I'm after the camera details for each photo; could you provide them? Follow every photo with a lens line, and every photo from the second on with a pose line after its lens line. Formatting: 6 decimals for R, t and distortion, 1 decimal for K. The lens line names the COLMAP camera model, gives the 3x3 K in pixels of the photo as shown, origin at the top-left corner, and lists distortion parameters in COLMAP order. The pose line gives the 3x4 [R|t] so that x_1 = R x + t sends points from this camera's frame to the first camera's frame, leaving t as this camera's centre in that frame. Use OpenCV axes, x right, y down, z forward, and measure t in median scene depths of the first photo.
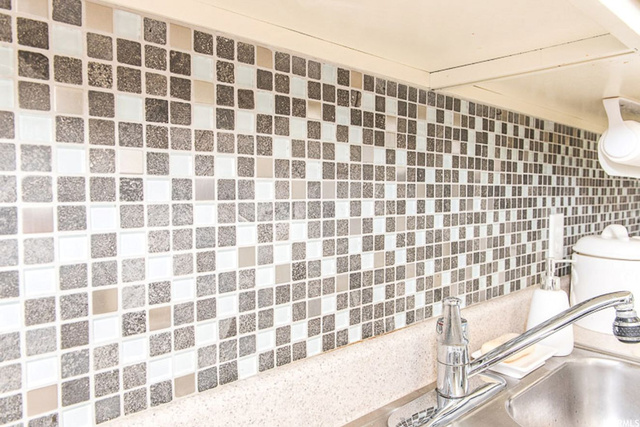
lens RADIAL K [[444.6, 0, 320.0], [0, 444.6, 214.3], [0, 0, 1]] dist [-0.004476, -0.002359]
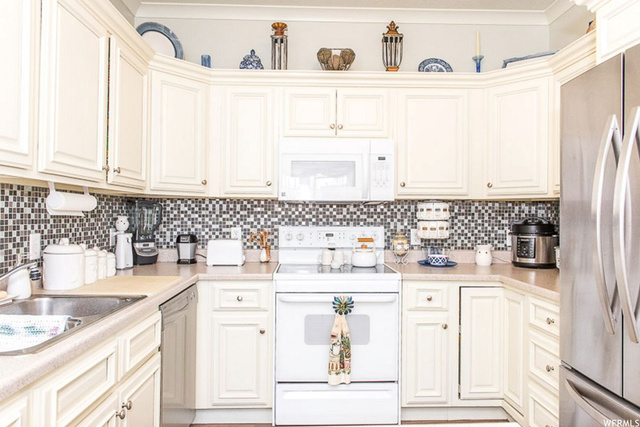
lens RADIAL K [[444.6, 0, 320.0], [0, 444.6, 213.7], [0, 0, 1]] dist [-0.004476, -0.002359]
pose [[0.636996, 0.006838, 0.770837, -0.161804], [0.031210, 0.998912, -0.034653, 0.018889], [-0.770235, 0.046131, 0.636089, -1.193865]]
